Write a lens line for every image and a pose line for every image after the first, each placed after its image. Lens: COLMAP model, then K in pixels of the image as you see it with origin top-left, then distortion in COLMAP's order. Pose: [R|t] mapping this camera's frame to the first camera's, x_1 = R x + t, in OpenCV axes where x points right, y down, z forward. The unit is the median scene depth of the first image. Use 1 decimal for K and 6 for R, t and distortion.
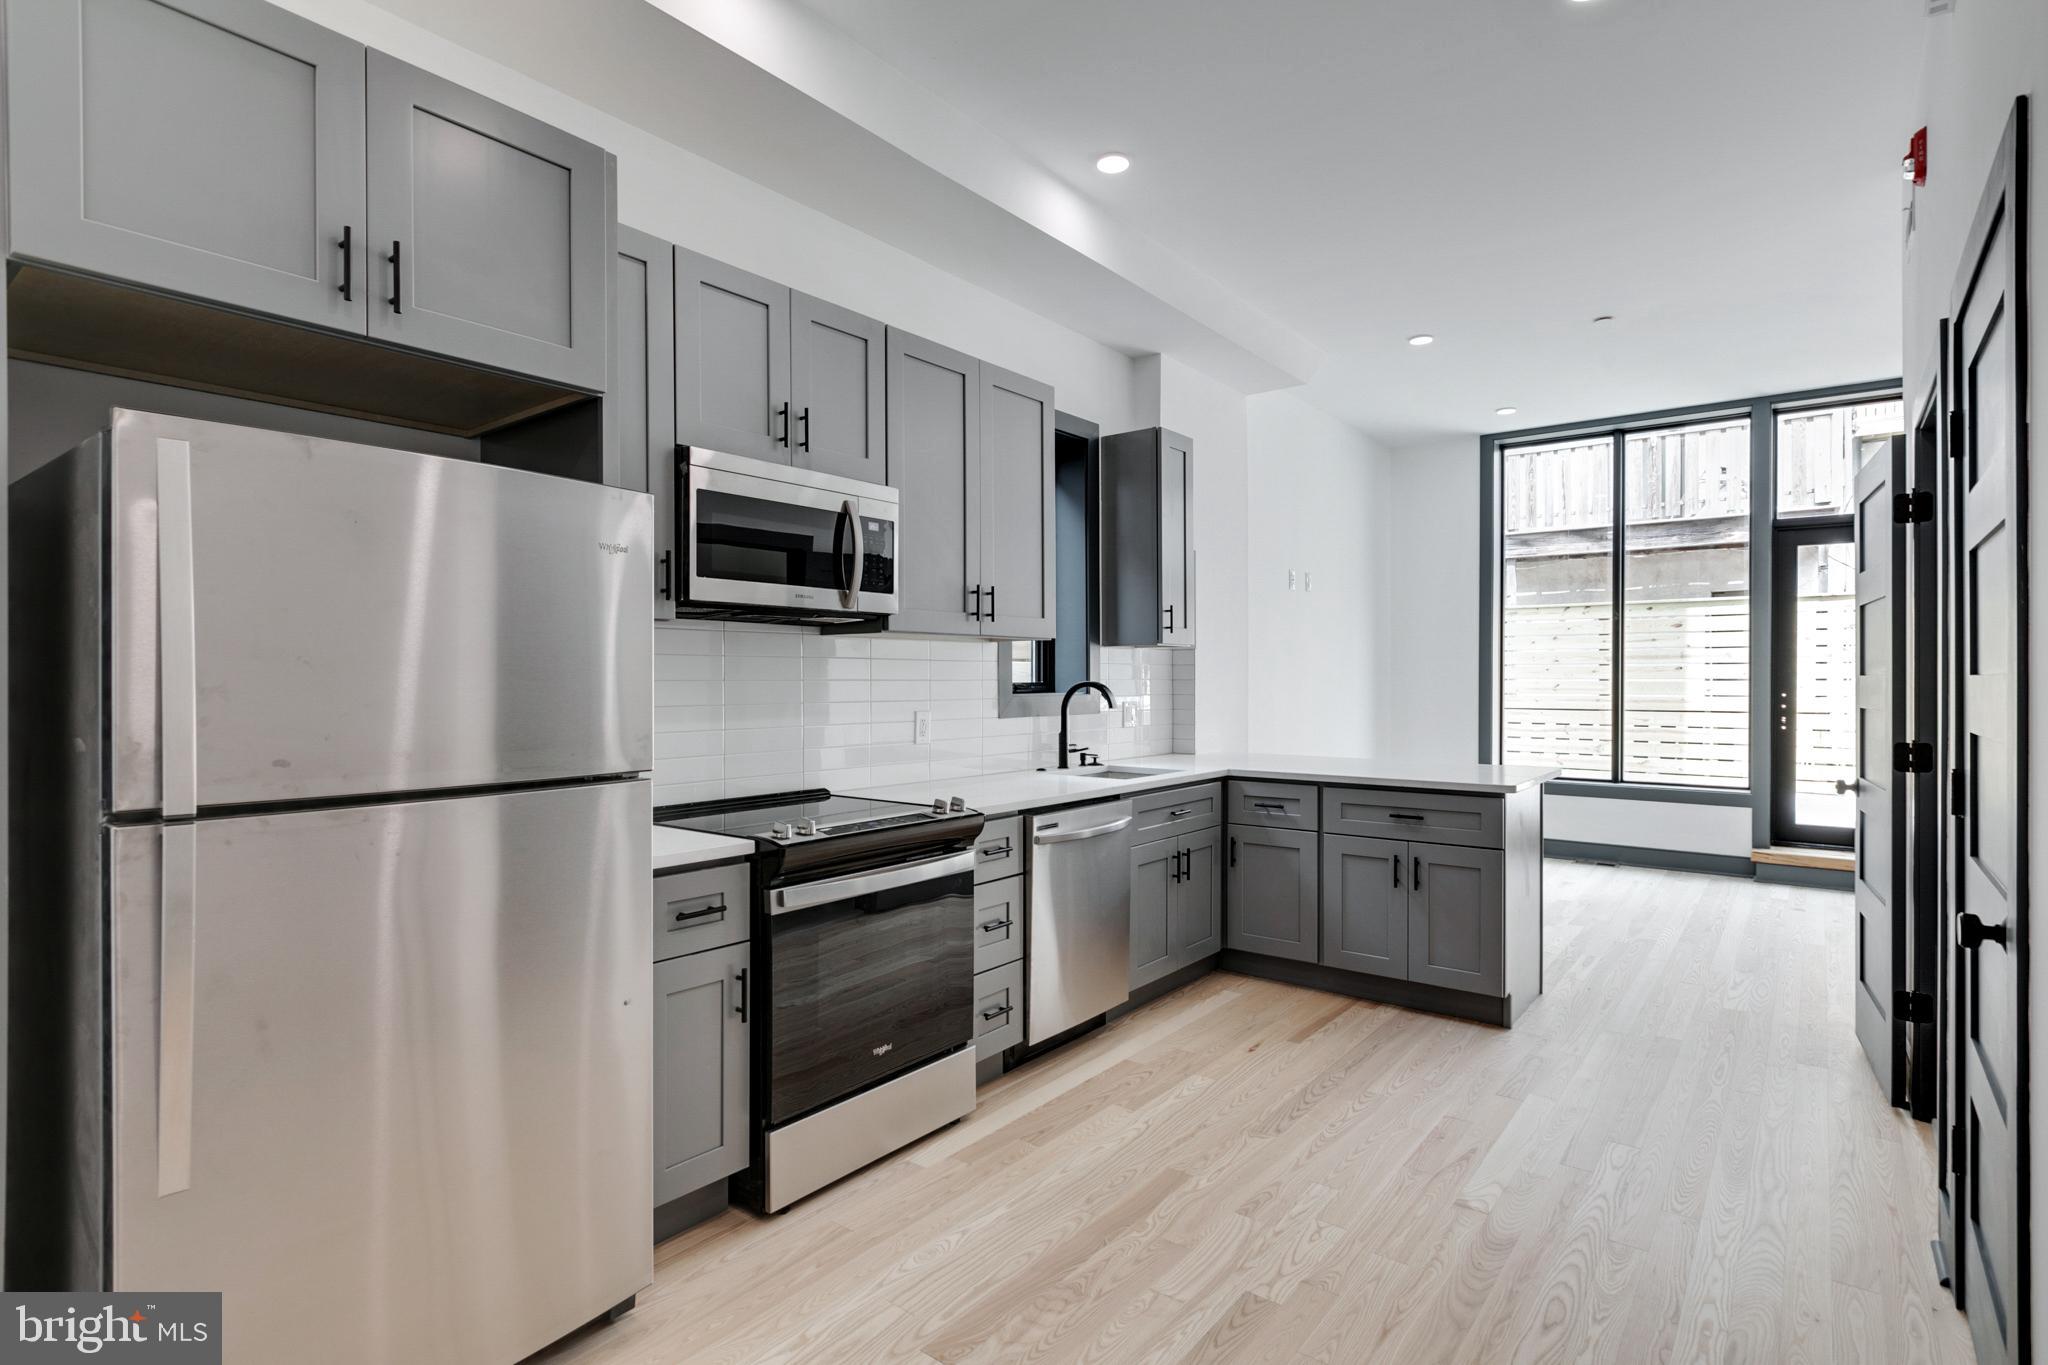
lens RADIAL K [[1047.0, 0, 1034.6], [0, 1047.0, 686.7], [0, 0, 1]] dist [0.001073, 0.000128]
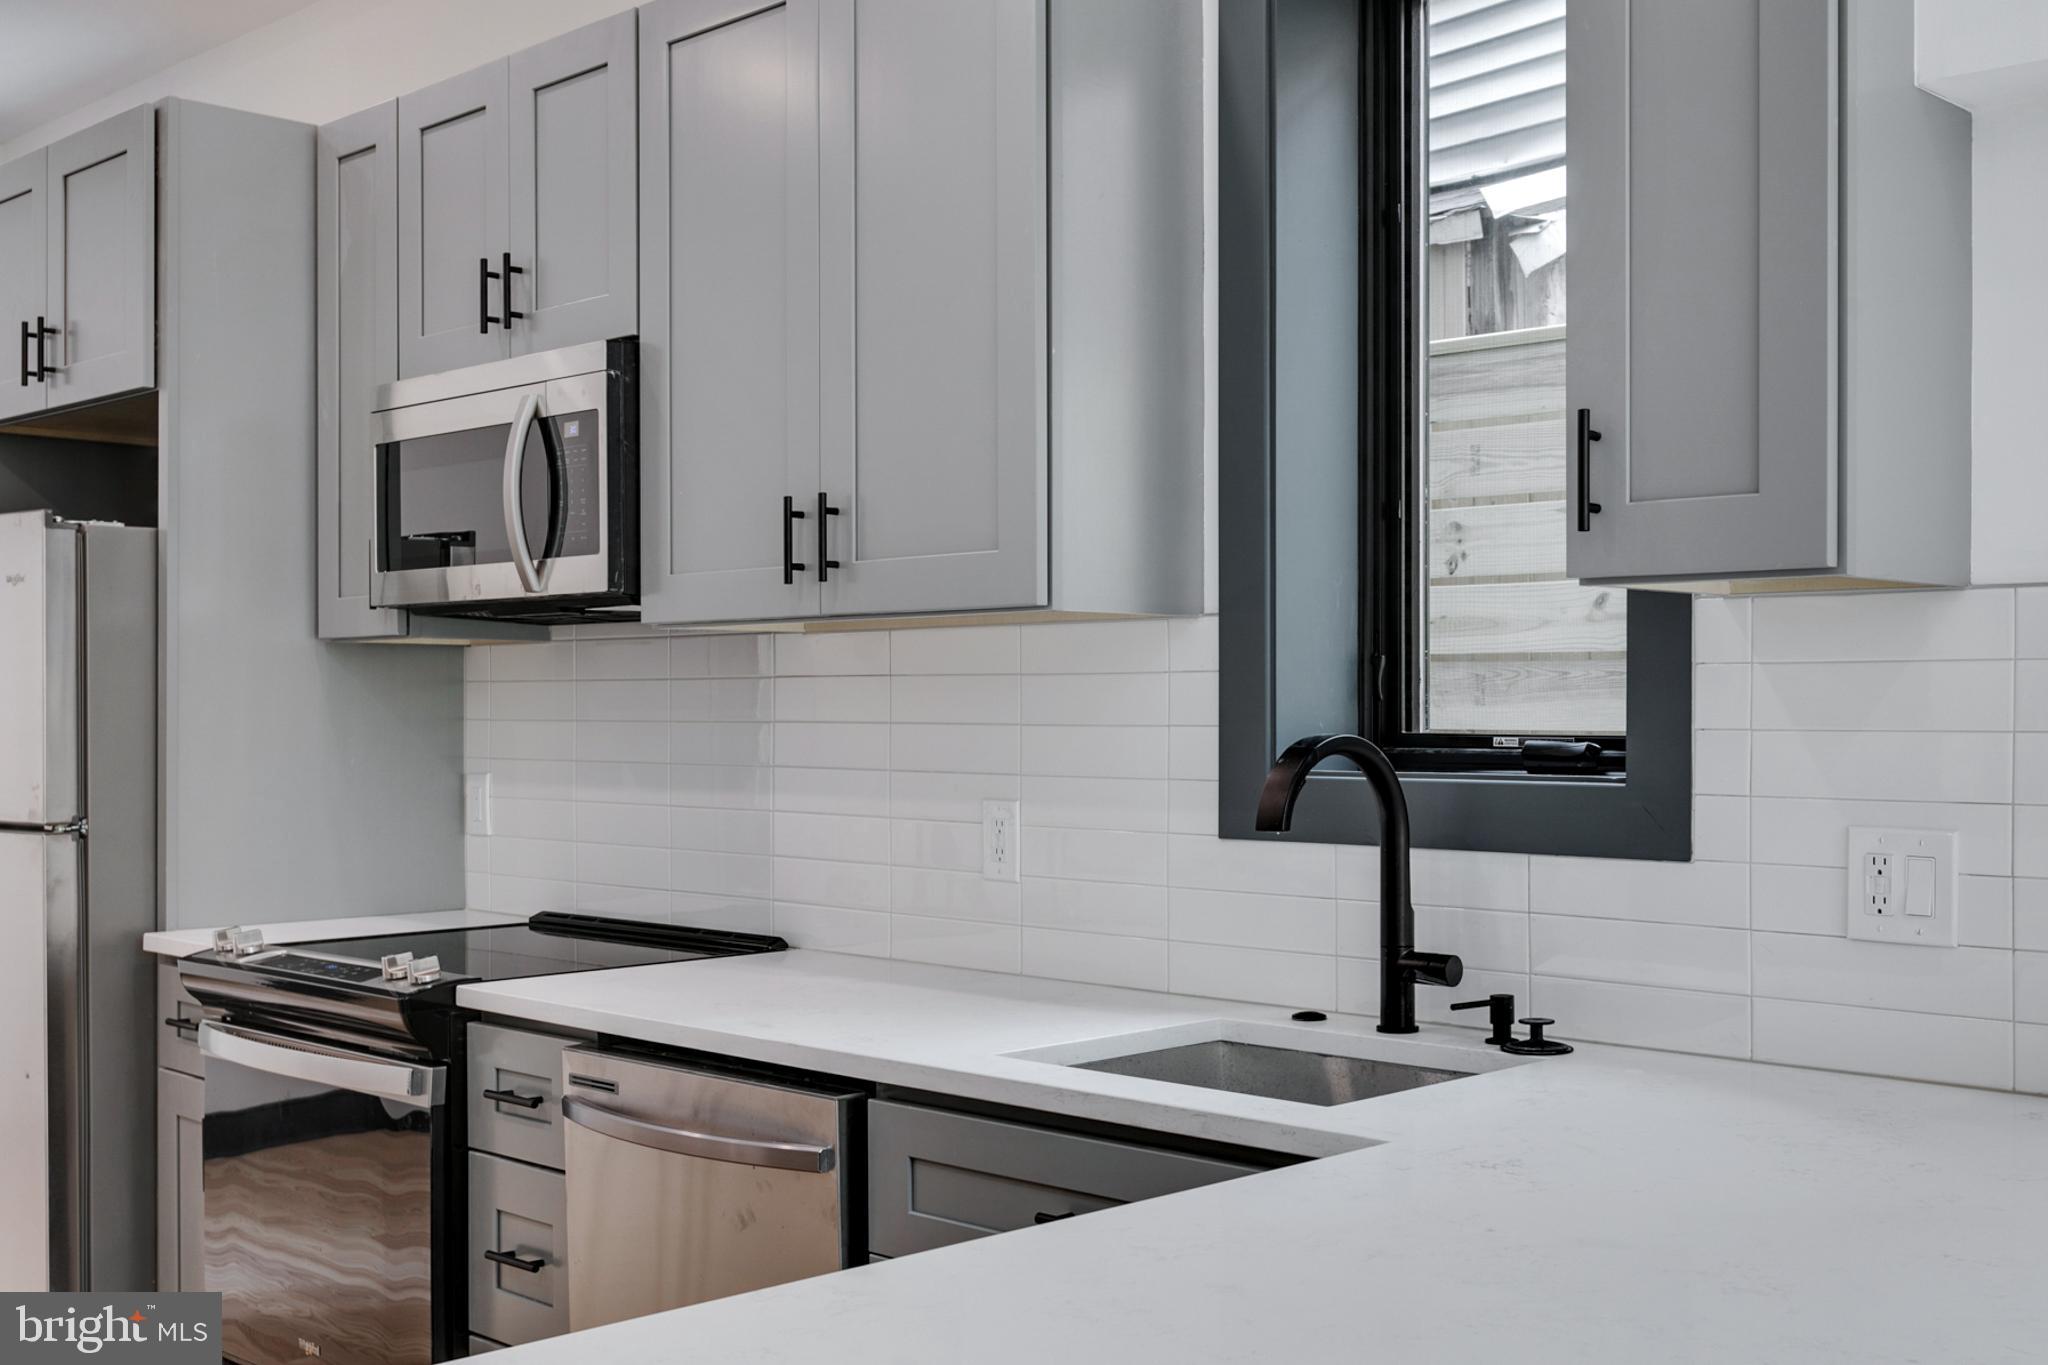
lens RADIAL K [[2317.6, 0, 1024.0], [0, 2317.6, 682.5], [0, 0, 1]] dist [-0.001428, -0.008326]
pose [[-0.150444, -0.002907, -0.988614, 0.788545], [-0.002239, 0.999994, -0.002600, -0.019697], [0.988616, 0.001822, -0.150449, 1.154174]]
